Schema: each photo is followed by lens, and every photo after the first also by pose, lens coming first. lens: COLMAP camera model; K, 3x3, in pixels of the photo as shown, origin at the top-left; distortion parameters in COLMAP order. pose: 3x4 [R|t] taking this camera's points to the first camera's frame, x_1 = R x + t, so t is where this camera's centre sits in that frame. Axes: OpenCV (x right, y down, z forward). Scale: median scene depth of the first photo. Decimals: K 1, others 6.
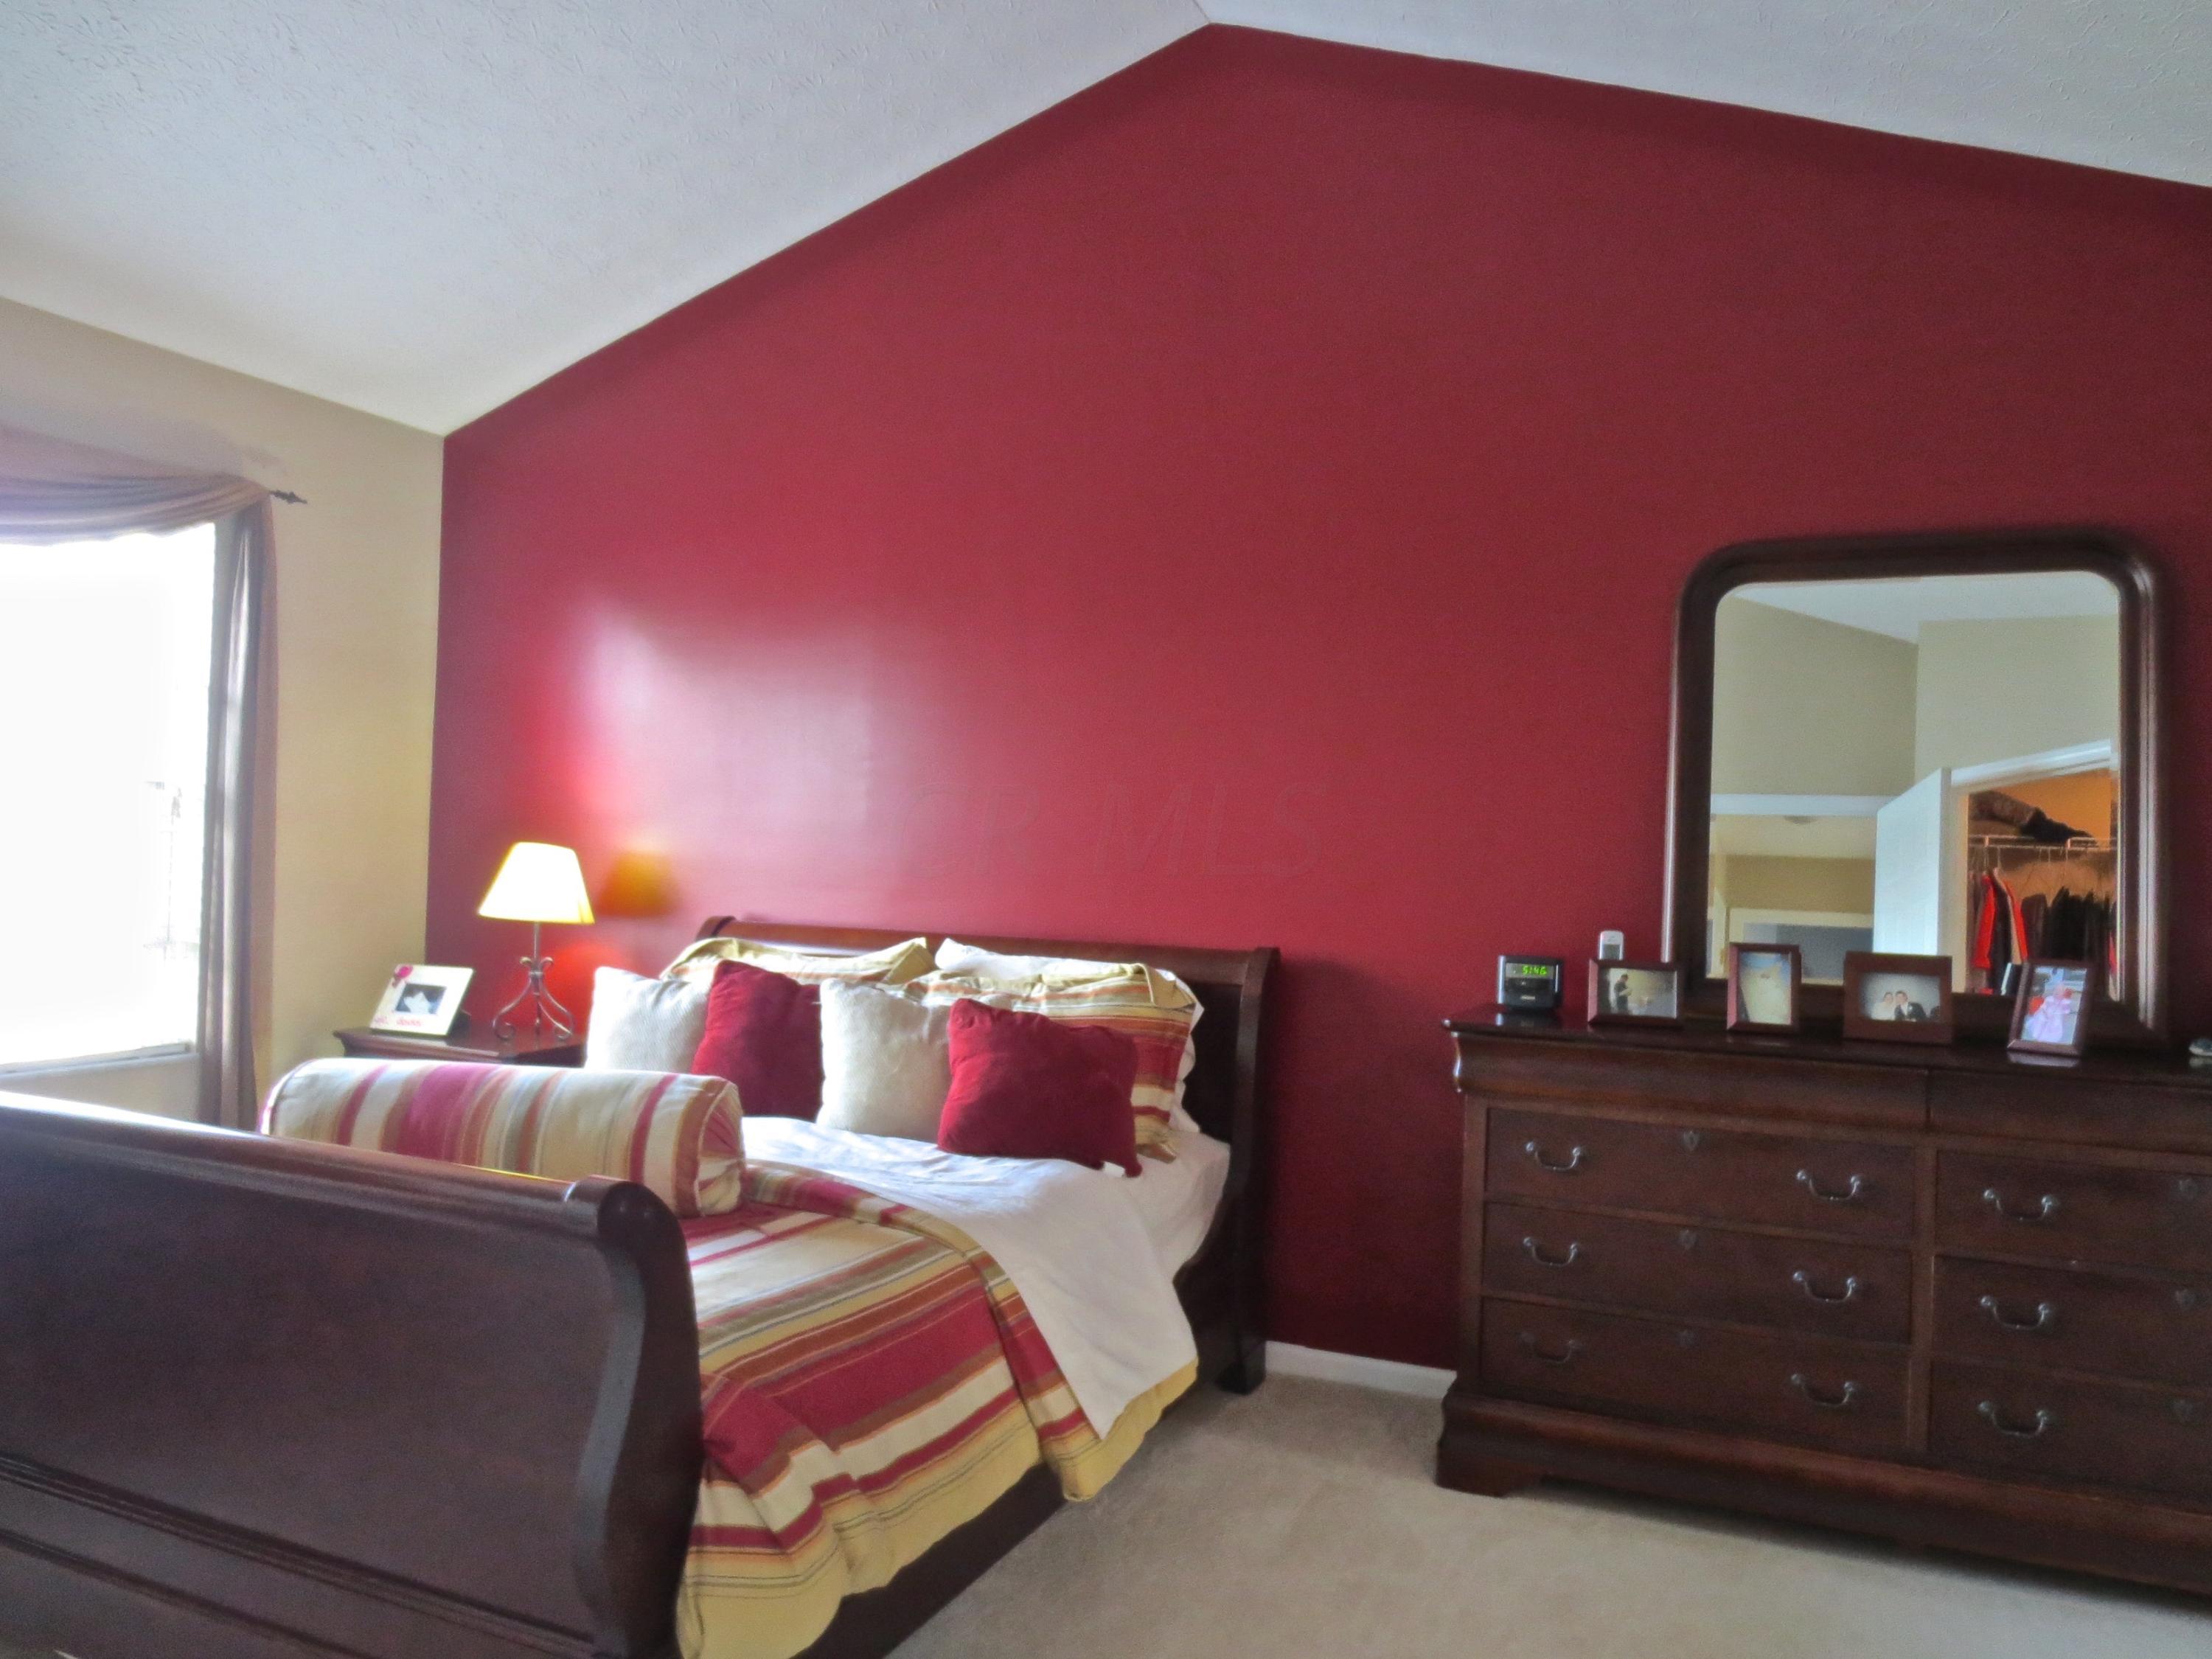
lens RADIAL K [[1570.1, 0, 1119.5], [0, 1570.1, 830.8], [0, 0, 1]] dist [-0.024570, 0.008006]
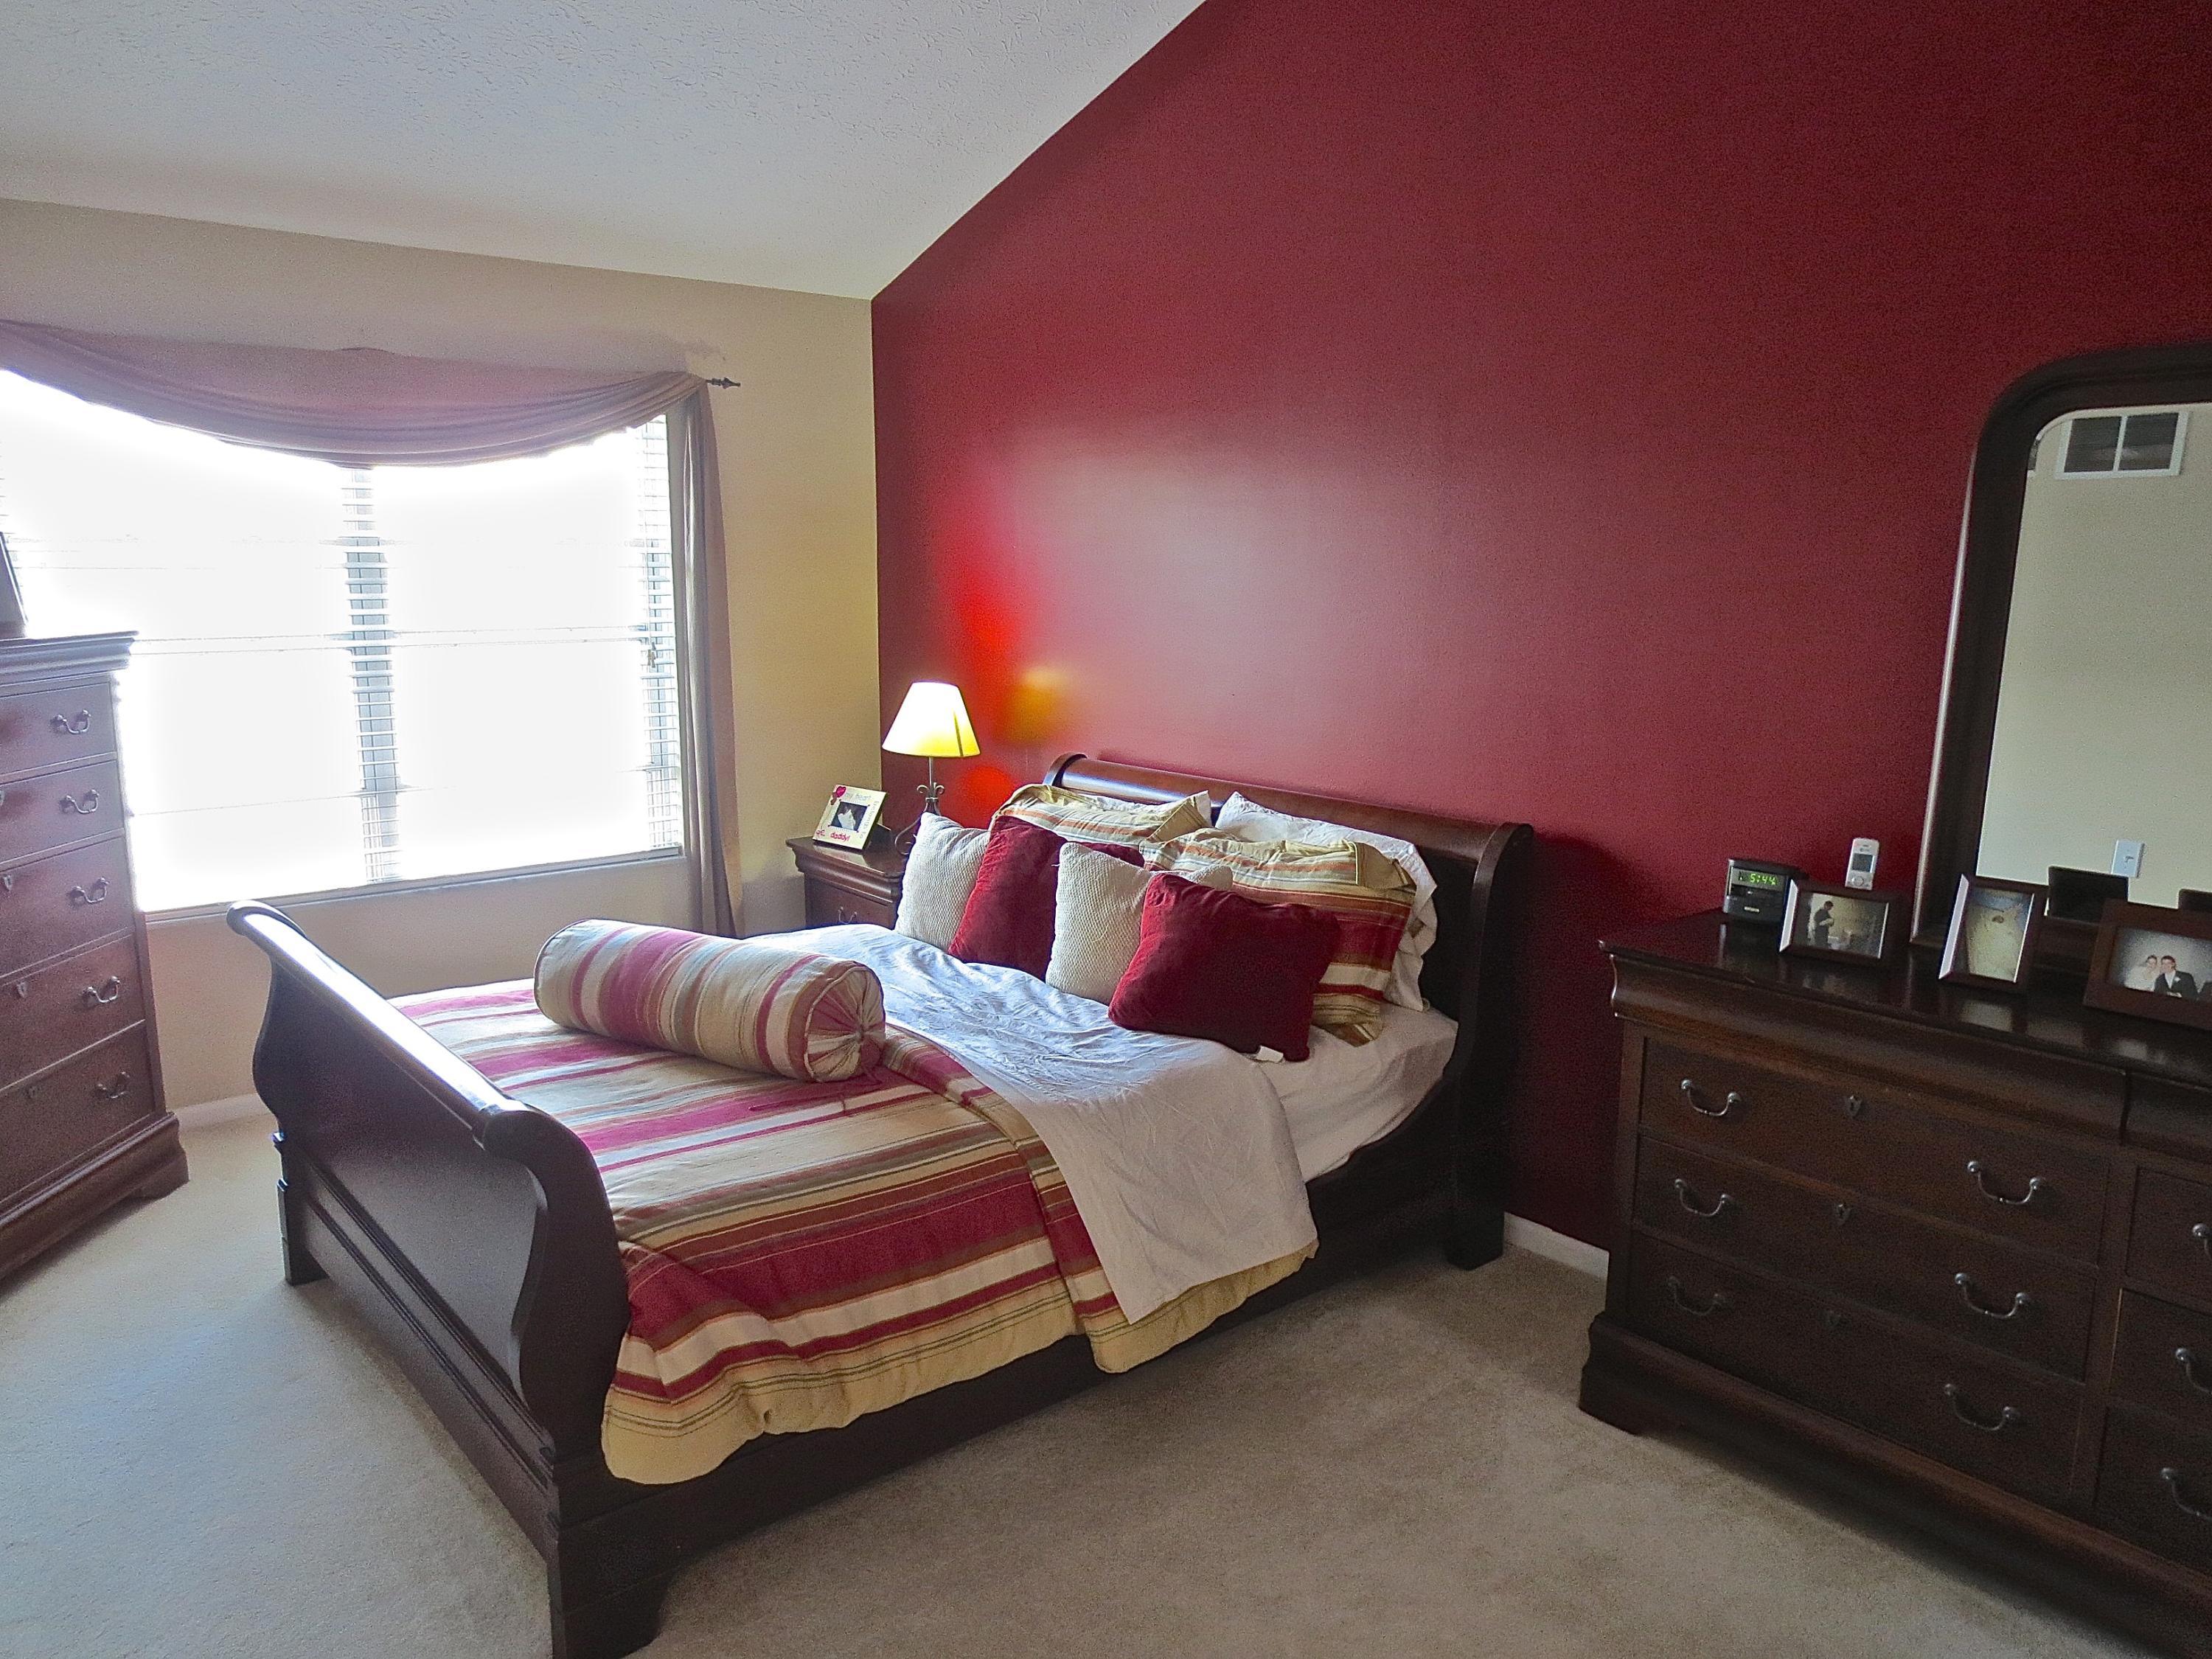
lens RADIAL K [[1570.1, 0, 1119.5], [0, 1570.1, 830.8], [0, 0, 1]] dist [-0.024570, 0.008006]
pose [[0.897510, 0.049129, -0.438249, 0.352085], [0.028014, 0.985416, 0.167840, -0.103406], [0.440104, -0.162915, 0.883044, 0.075980]]
